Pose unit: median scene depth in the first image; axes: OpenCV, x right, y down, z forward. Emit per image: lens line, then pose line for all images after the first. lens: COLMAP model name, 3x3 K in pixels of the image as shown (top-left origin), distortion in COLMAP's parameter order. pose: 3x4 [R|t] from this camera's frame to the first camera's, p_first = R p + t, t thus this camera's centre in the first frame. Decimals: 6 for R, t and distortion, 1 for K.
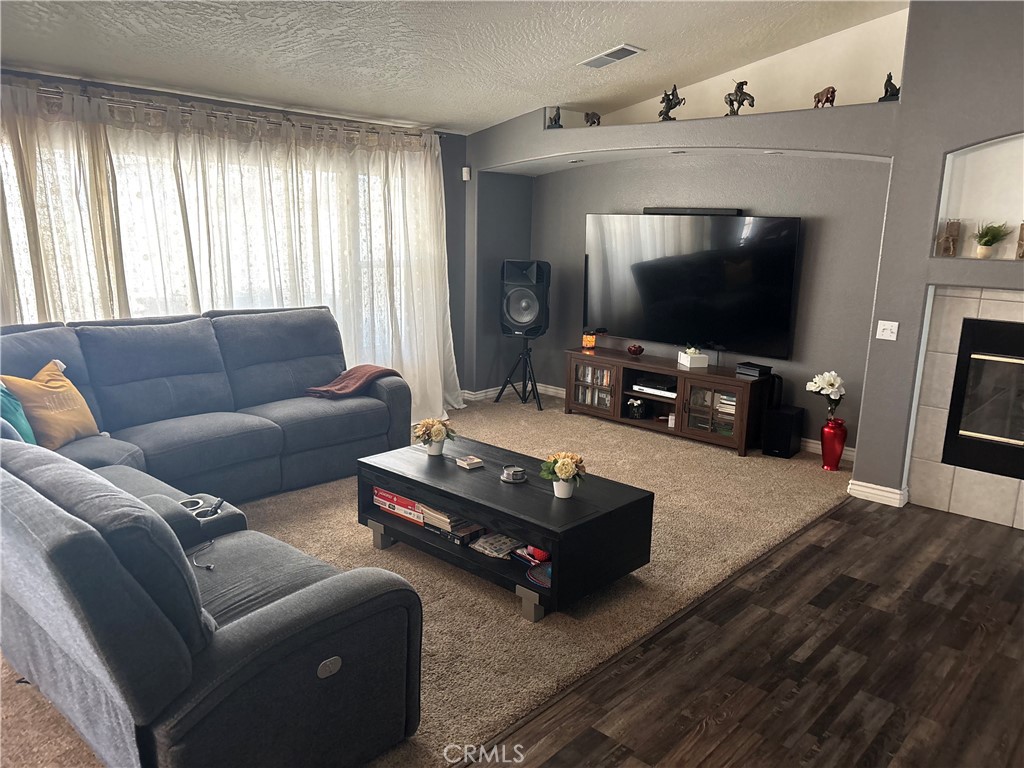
lens RADIAL K [[770.2, 0, 513.9], [0, 770.2, 378.4], [0, 0, 1]] dist [0.052199, -0.050721]
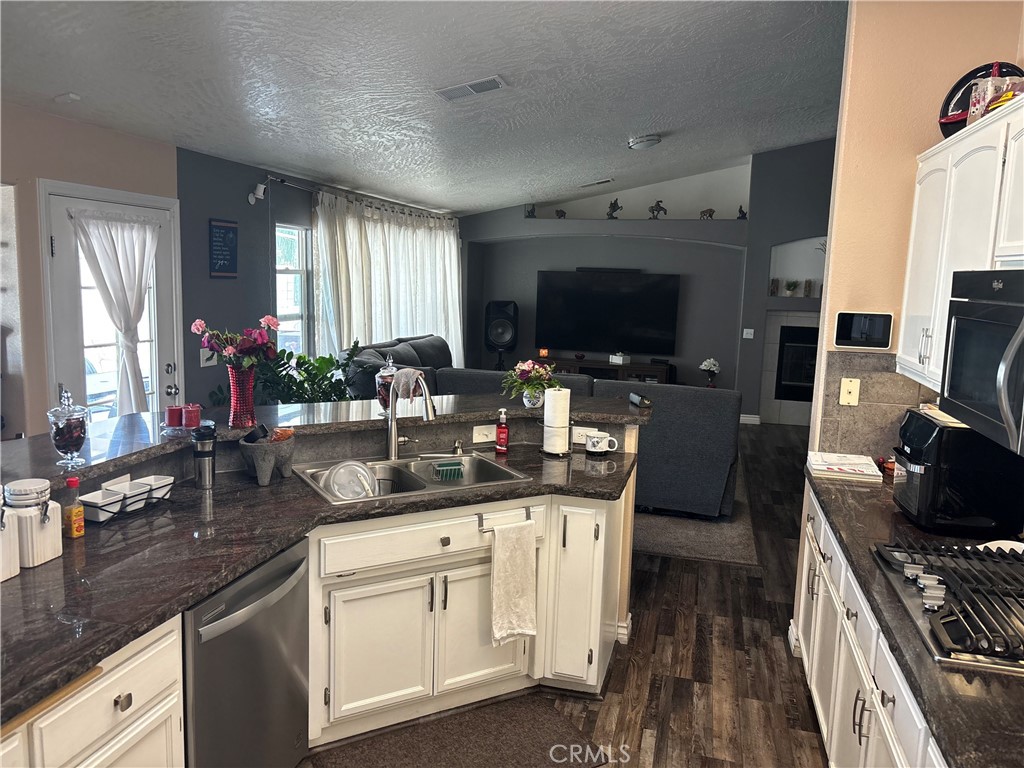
lens RADIAL K [[770.2, 0, 510.7], [0, 770.2, 386.5], [0, 0, 1]] dist [0.052199, -0.050721]
pose [[0.889621, -0.065509, 0.451977, -0.844478], [0.085047, 0.996111, -0.023022, 0.058285], [-0.448712, 0.058920, 0.891732, -0.415805]]
